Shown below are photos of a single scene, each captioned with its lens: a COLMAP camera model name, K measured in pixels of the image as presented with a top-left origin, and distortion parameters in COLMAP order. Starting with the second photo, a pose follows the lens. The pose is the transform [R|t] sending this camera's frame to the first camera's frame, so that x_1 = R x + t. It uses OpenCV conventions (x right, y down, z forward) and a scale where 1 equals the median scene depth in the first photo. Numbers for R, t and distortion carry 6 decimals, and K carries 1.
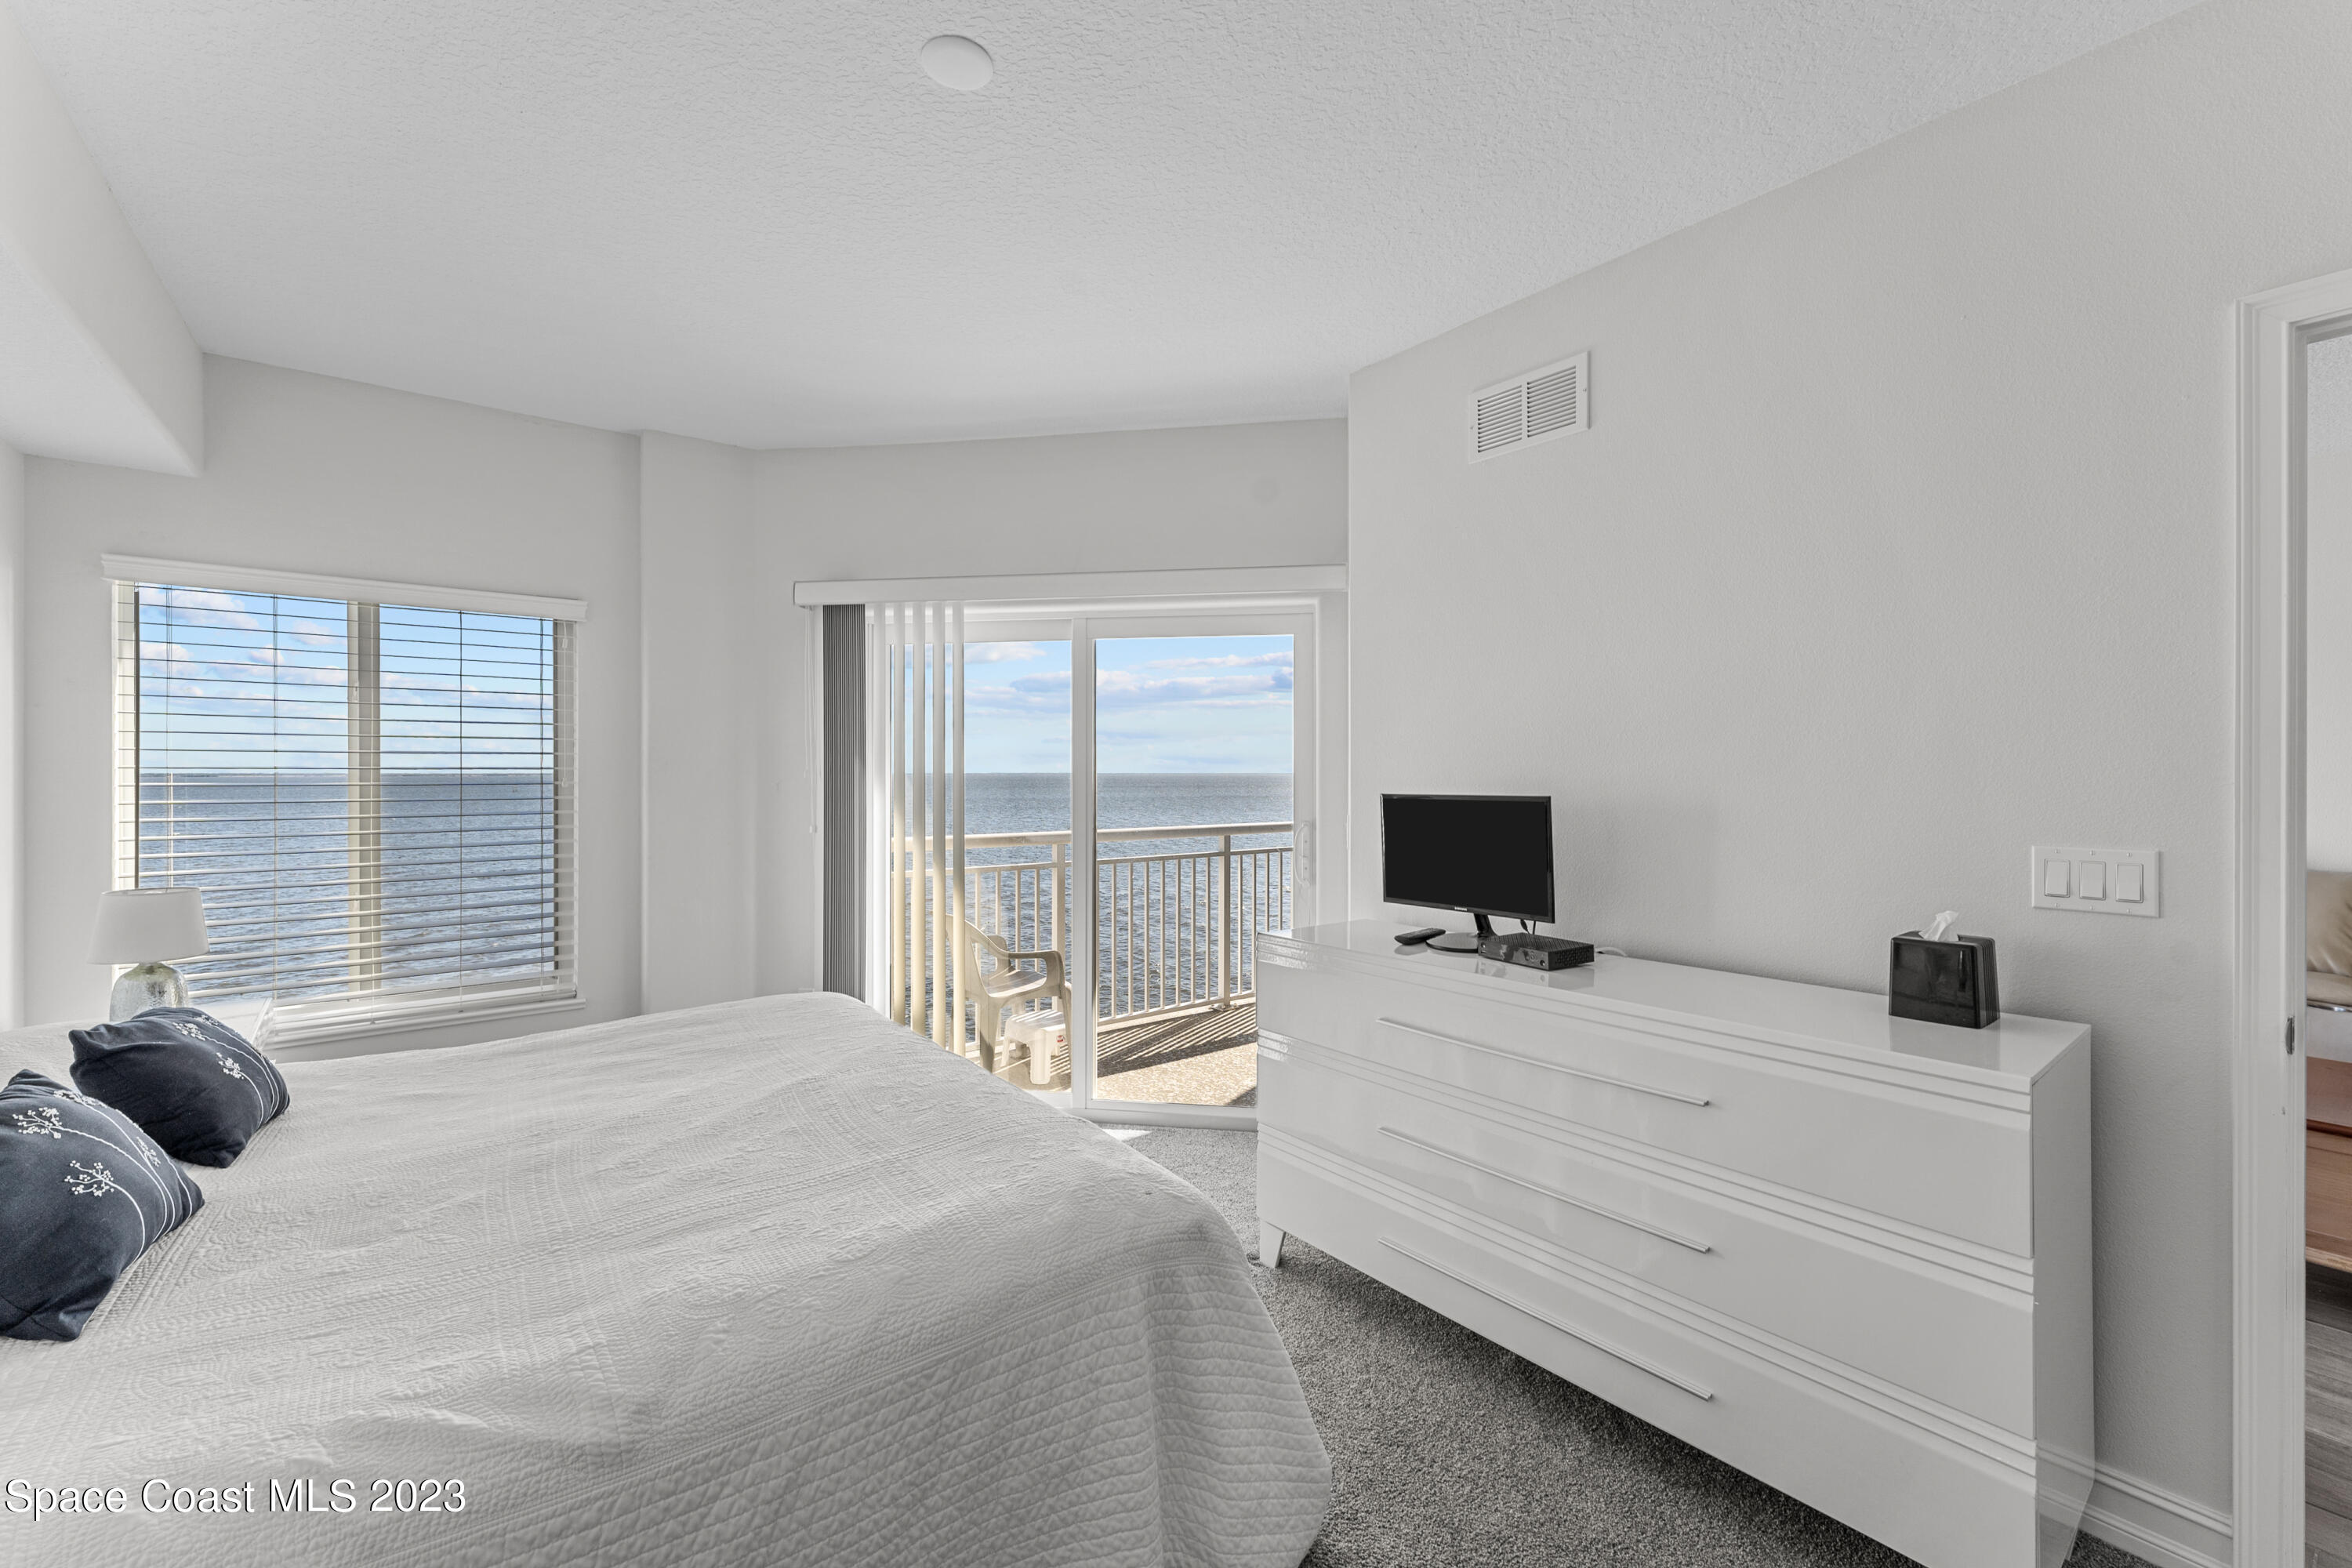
lens RADIAL K [[942.6, 0, 1172.9], [0, 942.6, 774.3], [0, 0, 1]] dist [-0.000321, -0.000017]
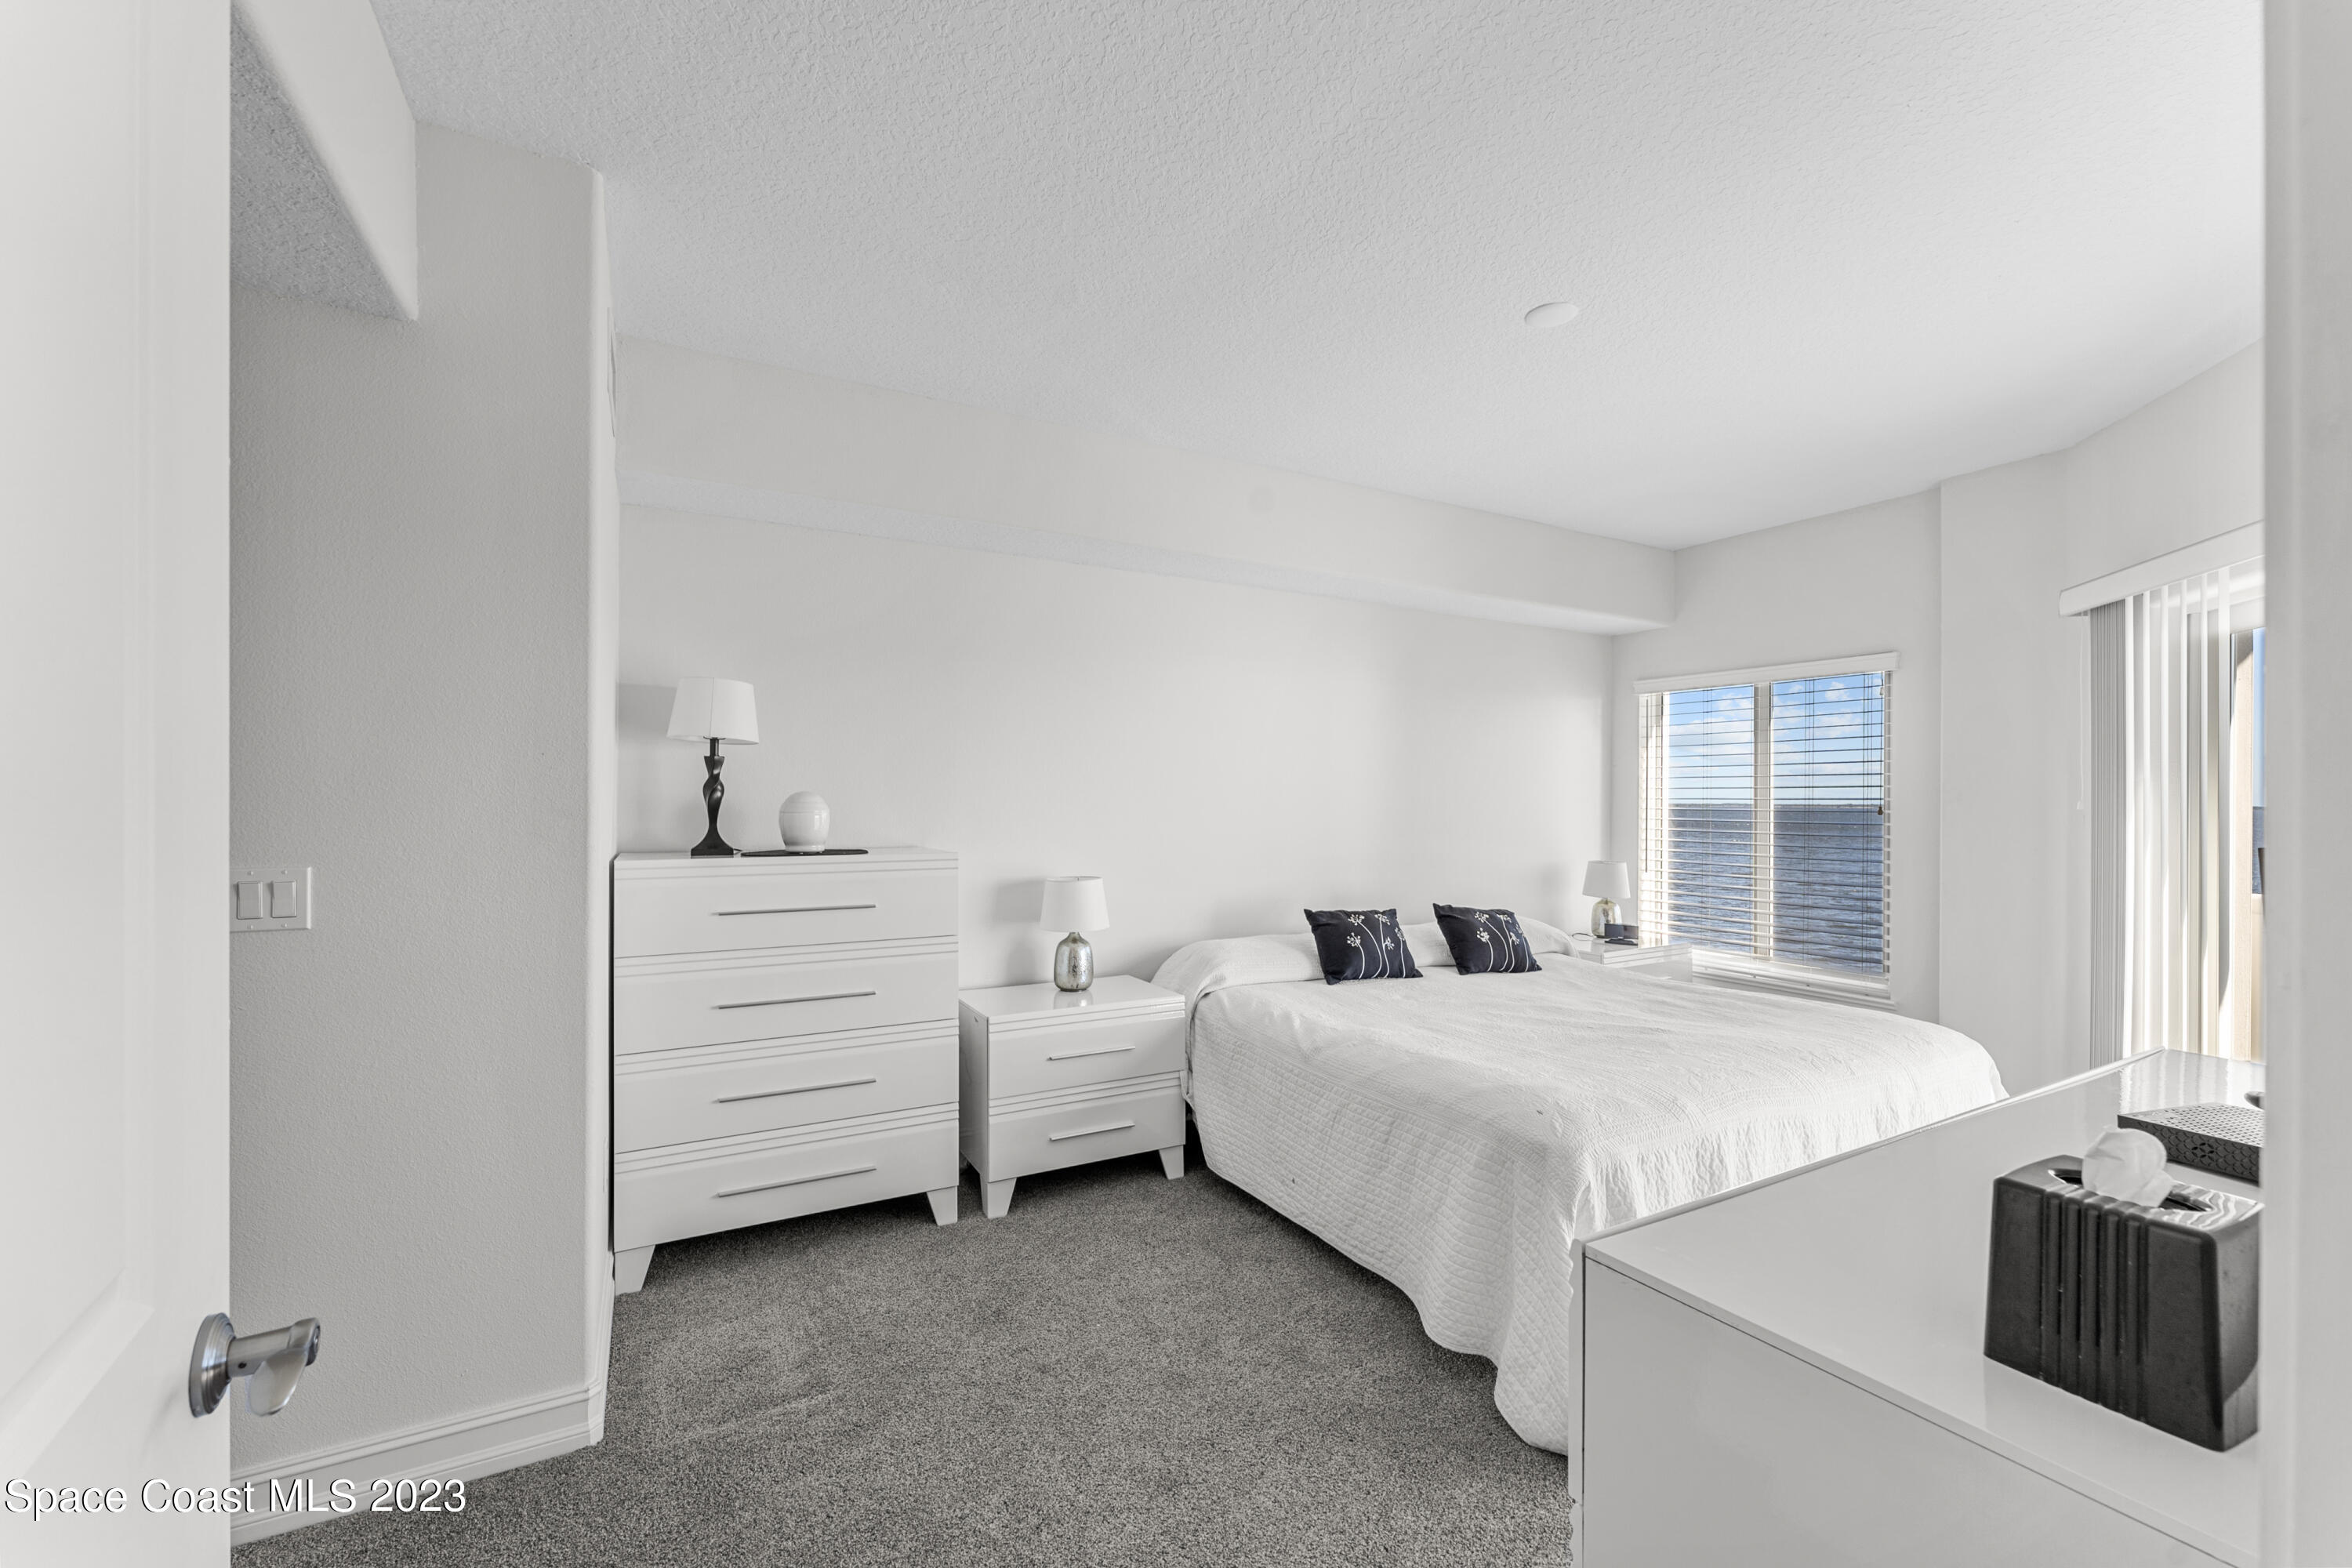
lens RADIAL K [[955.8, 0, 1177.0], [0, 955.8, 797.3], [0, 0, 1]] dist [-0.000802, -0.000057]
pose [[-0.147622, -0.002944, -0.989039, 0.820548], [-0.007405, 0.999971, -0.001871, 0.000335], [0.989016, 0.007048, -0.147640, 0.401086]]
